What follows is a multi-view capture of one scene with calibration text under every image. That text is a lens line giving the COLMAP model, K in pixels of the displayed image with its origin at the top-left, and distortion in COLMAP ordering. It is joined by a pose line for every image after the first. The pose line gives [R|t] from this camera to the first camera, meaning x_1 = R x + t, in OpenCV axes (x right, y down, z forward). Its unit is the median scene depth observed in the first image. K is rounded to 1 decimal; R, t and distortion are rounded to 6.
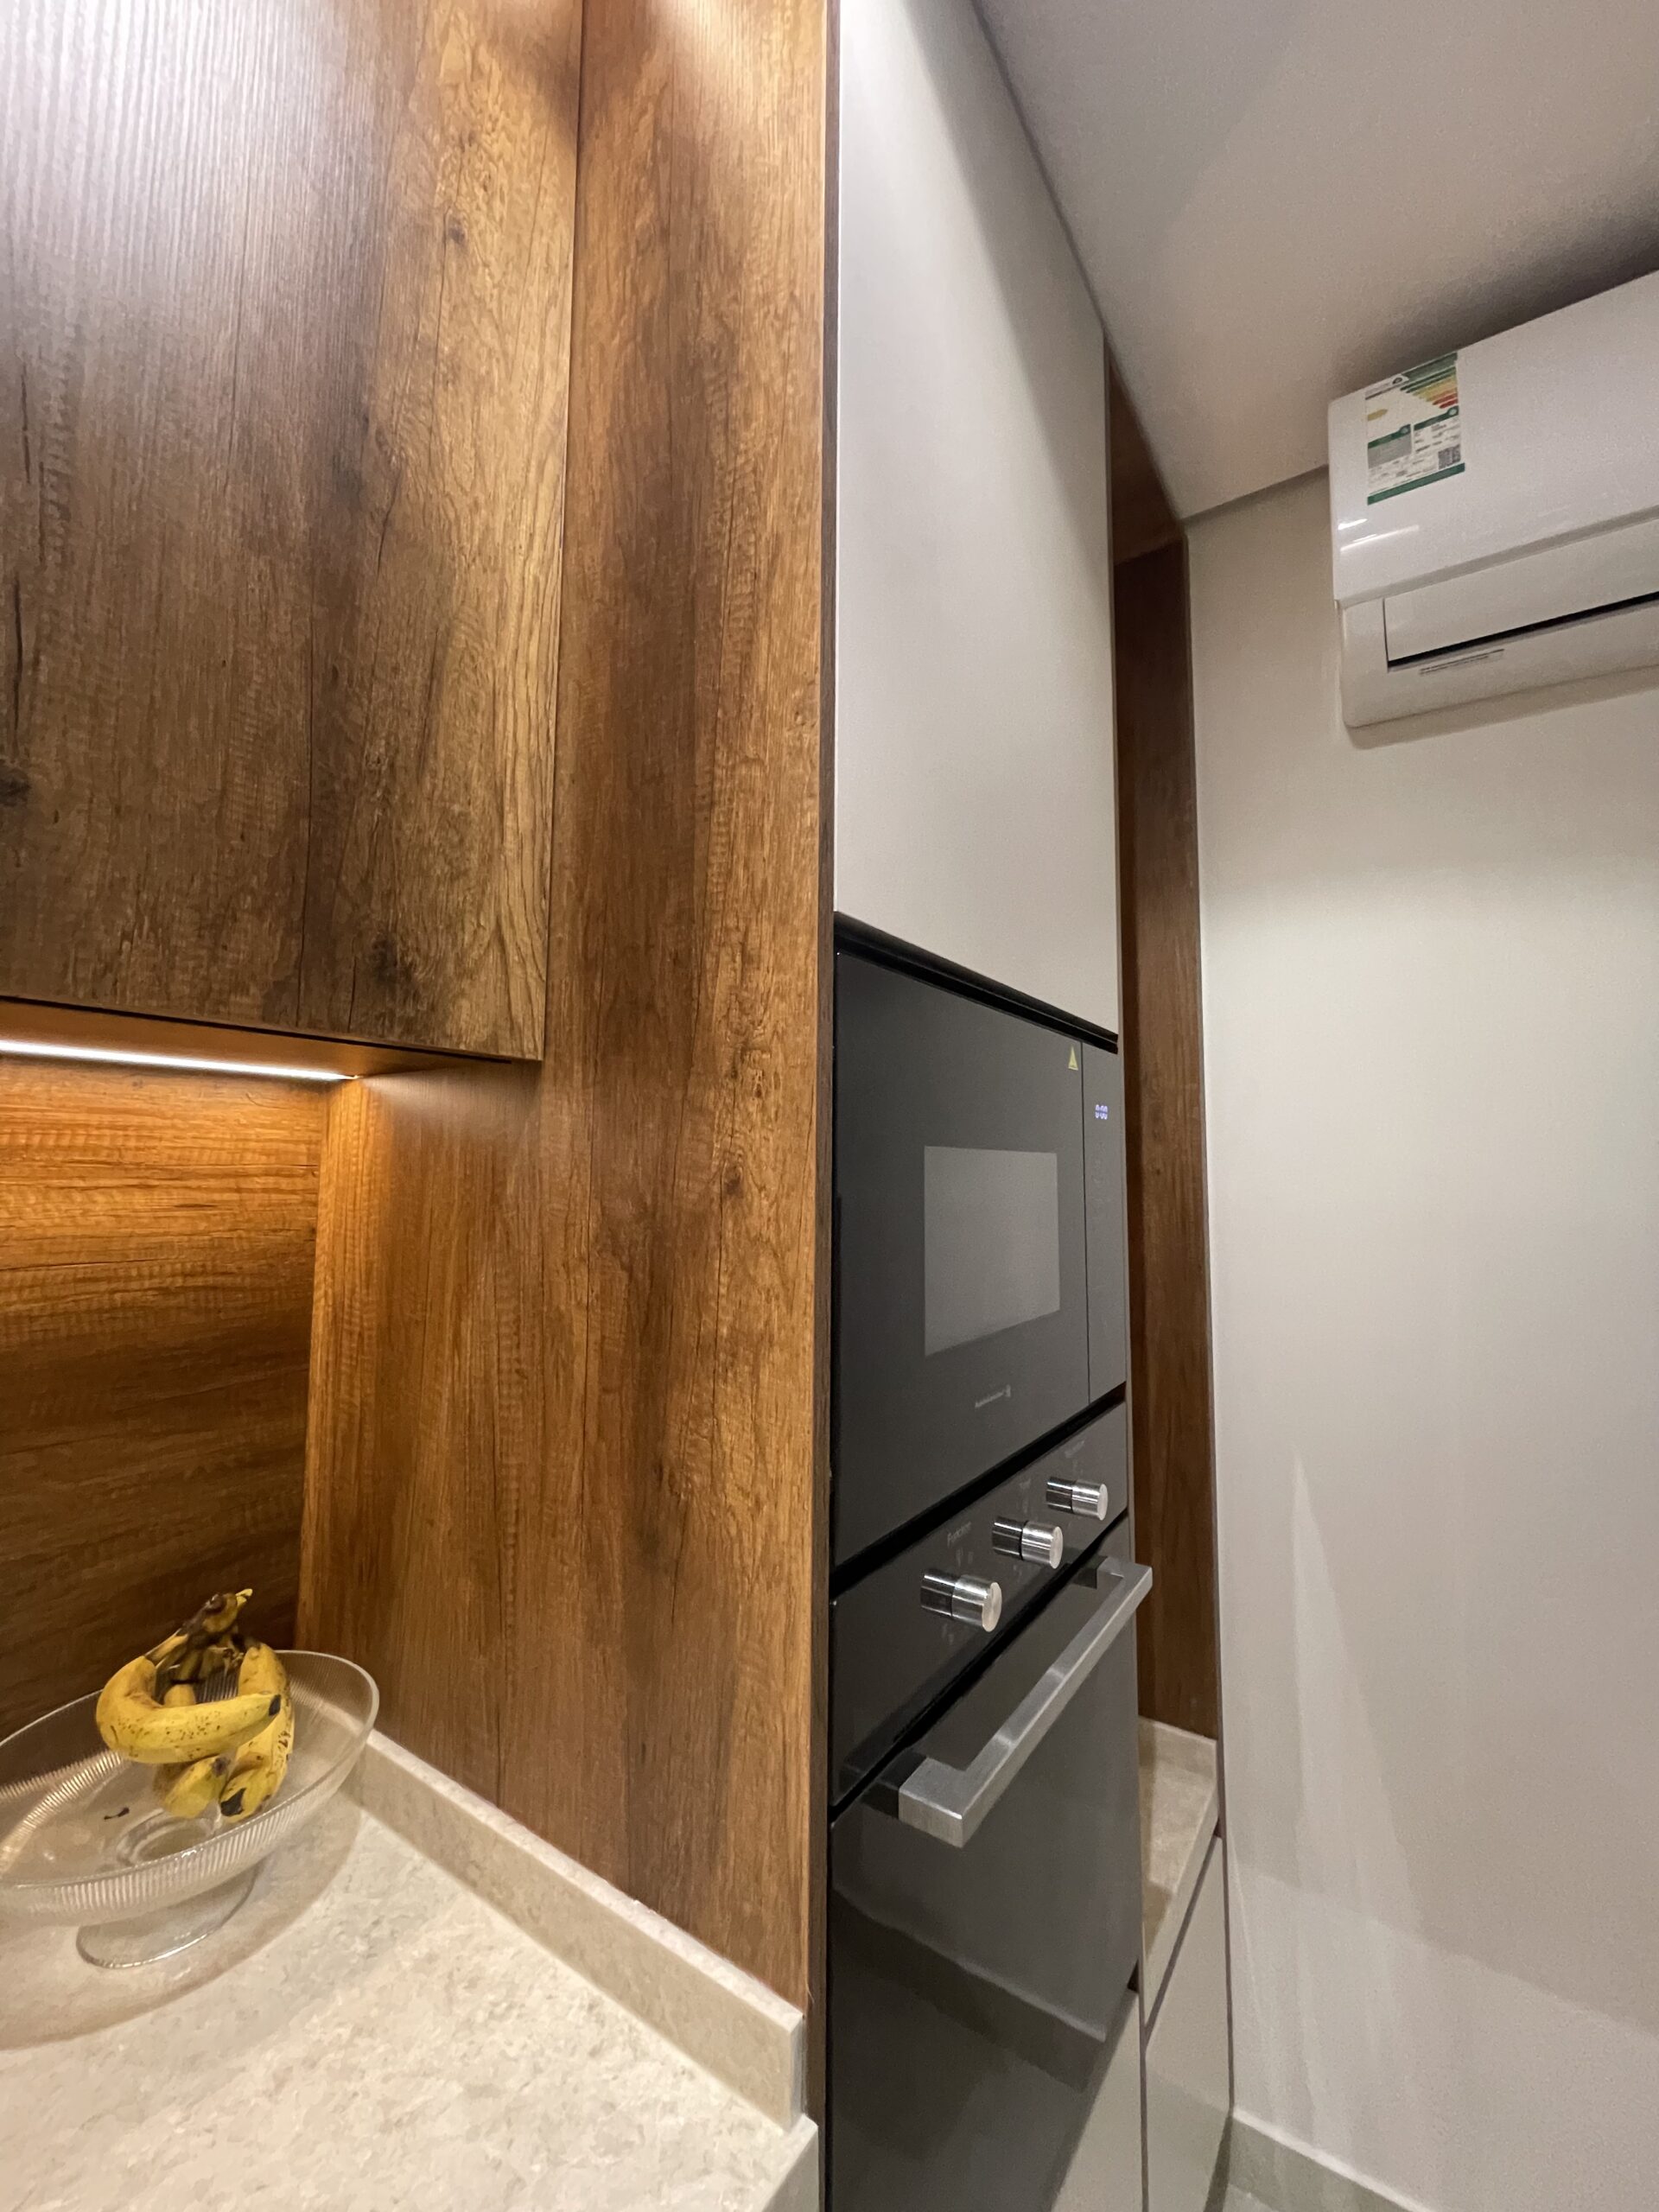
lens RADIAL K [[892.8, 0, 826.3], [0, 892.8, 1096.4], [0, 0, 1]] dist [-0.004723, 0.002470]
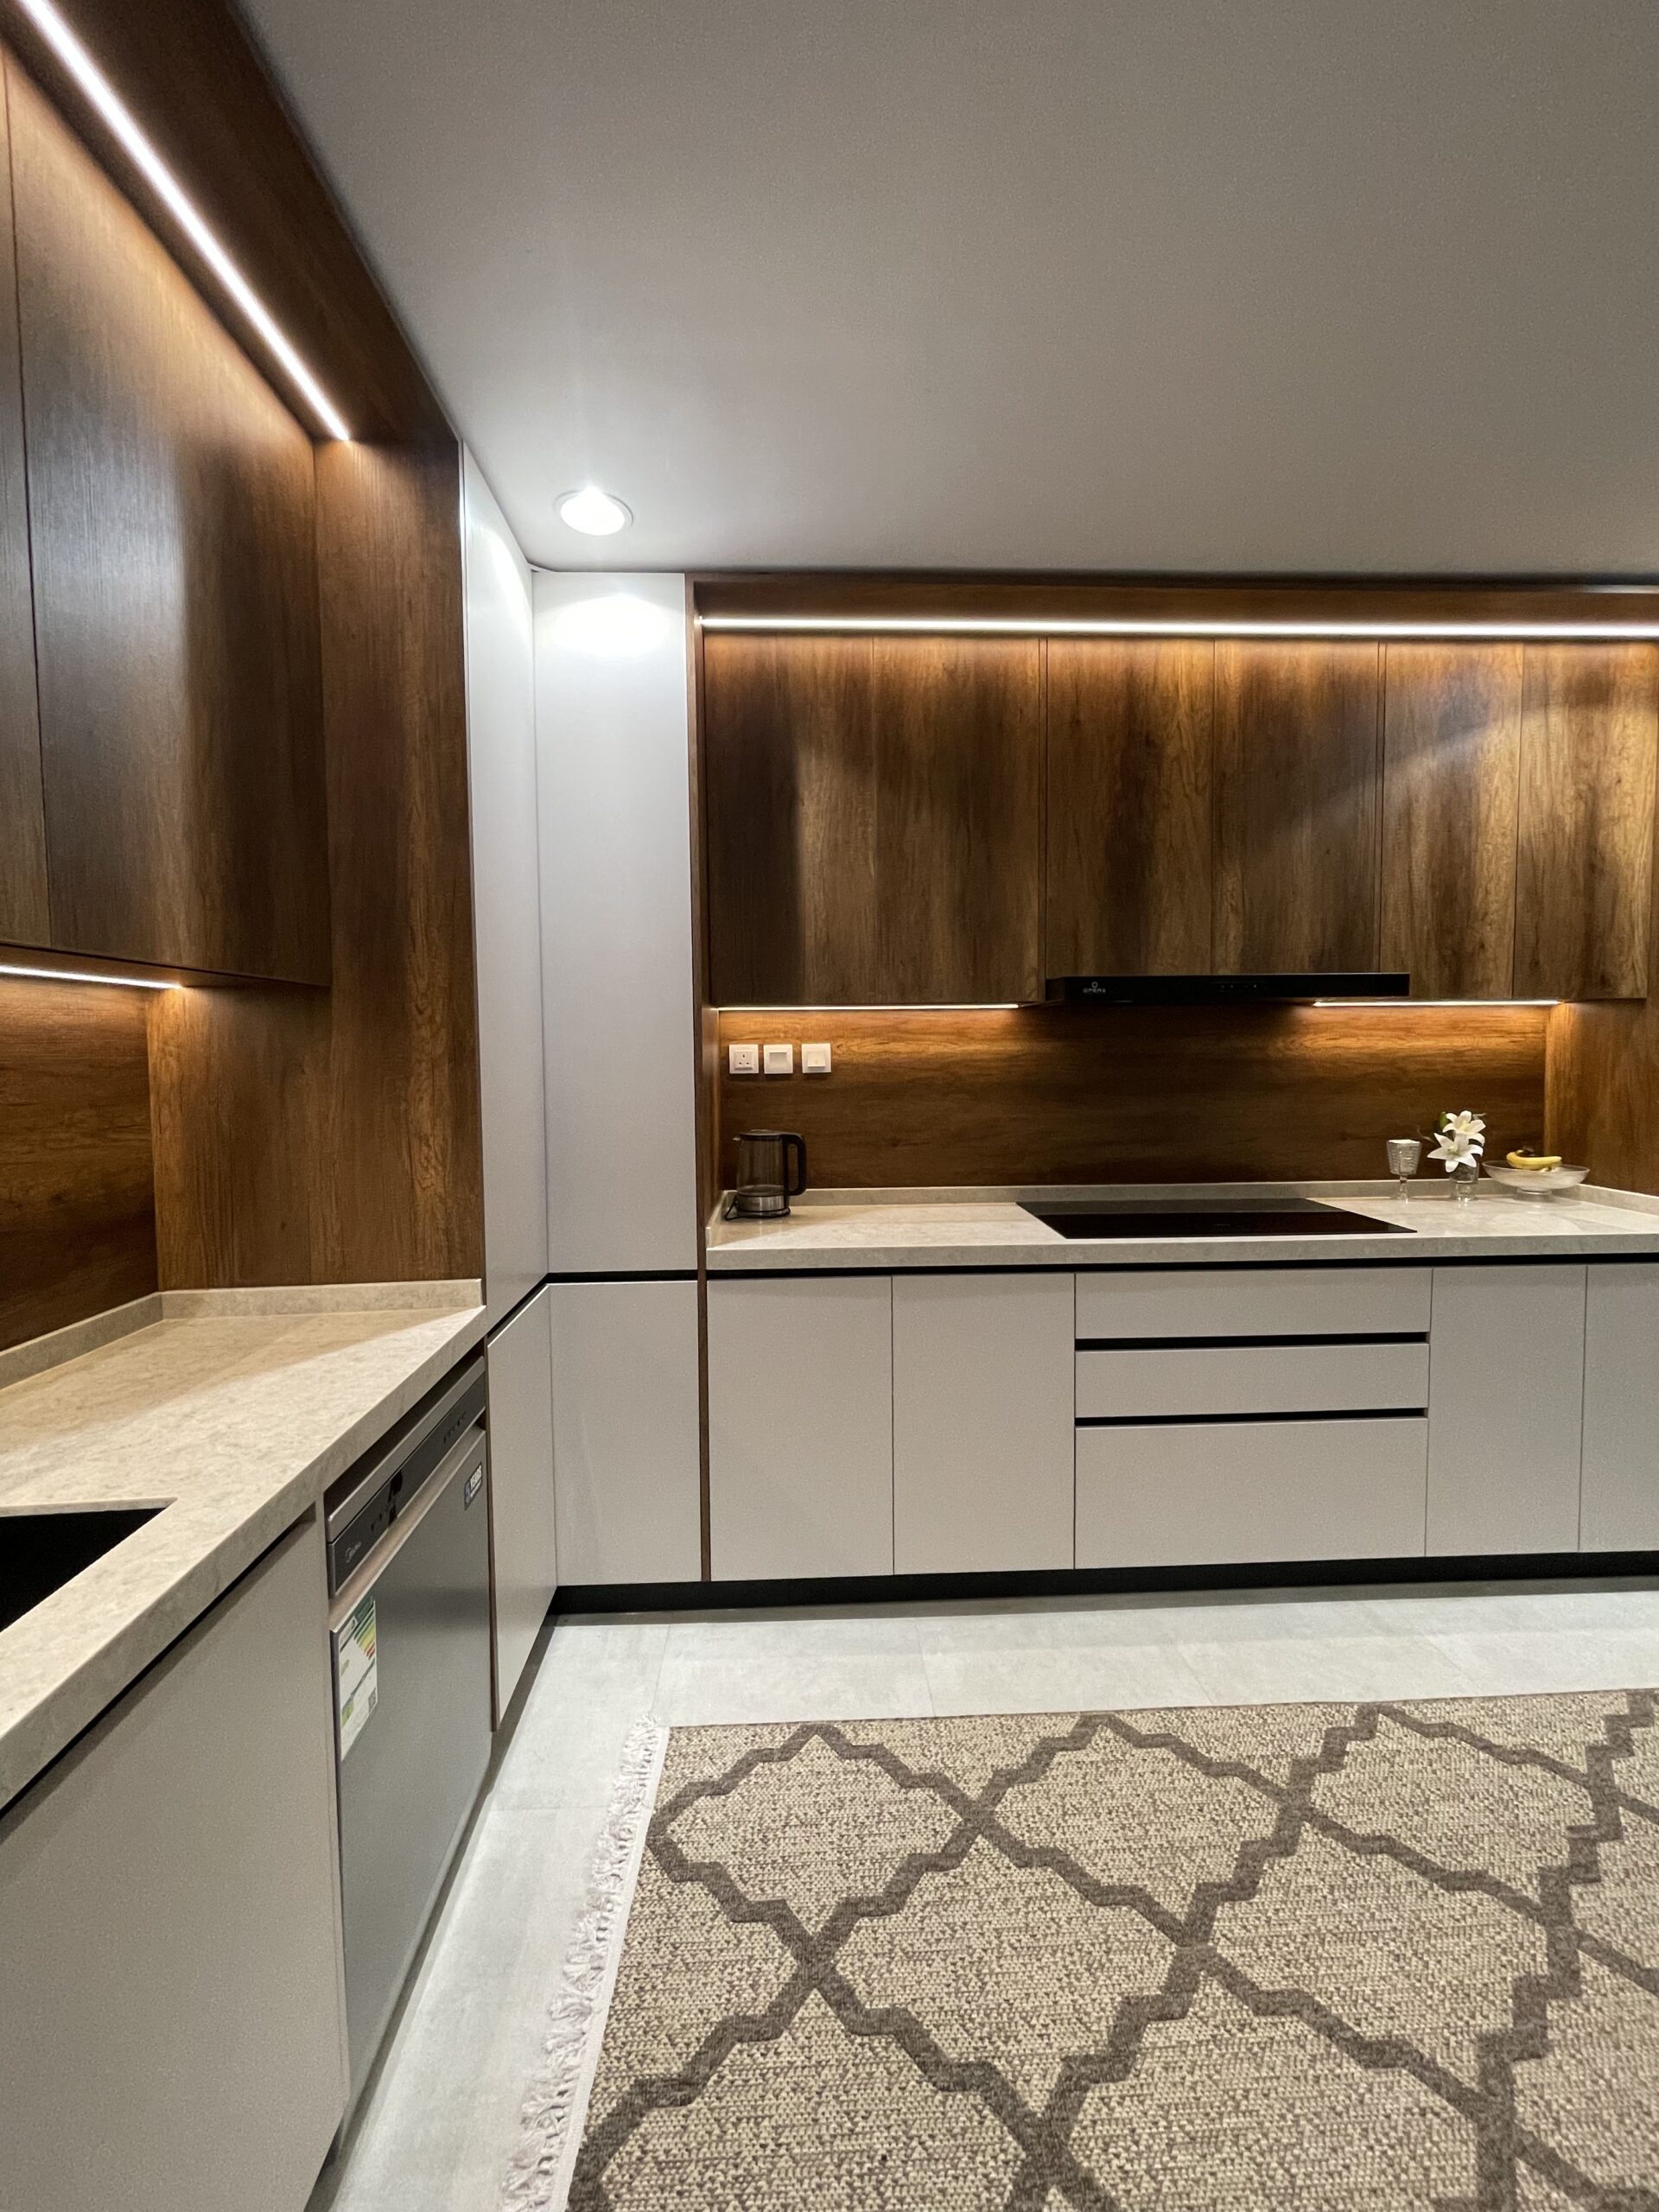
lens RADIAL K [[892.8, 0, 844.2], [0, 892.8, 1099.8], [0, 0, 1]] dist [-0.004723, 0.002470]
pose [[0.601126, 0.029241, -0.798619, 0.675794], [0.081482, 0.991880, 0.097649, -0.266733], [0.794990, -0.123772, 0.593862, -4.089223]]
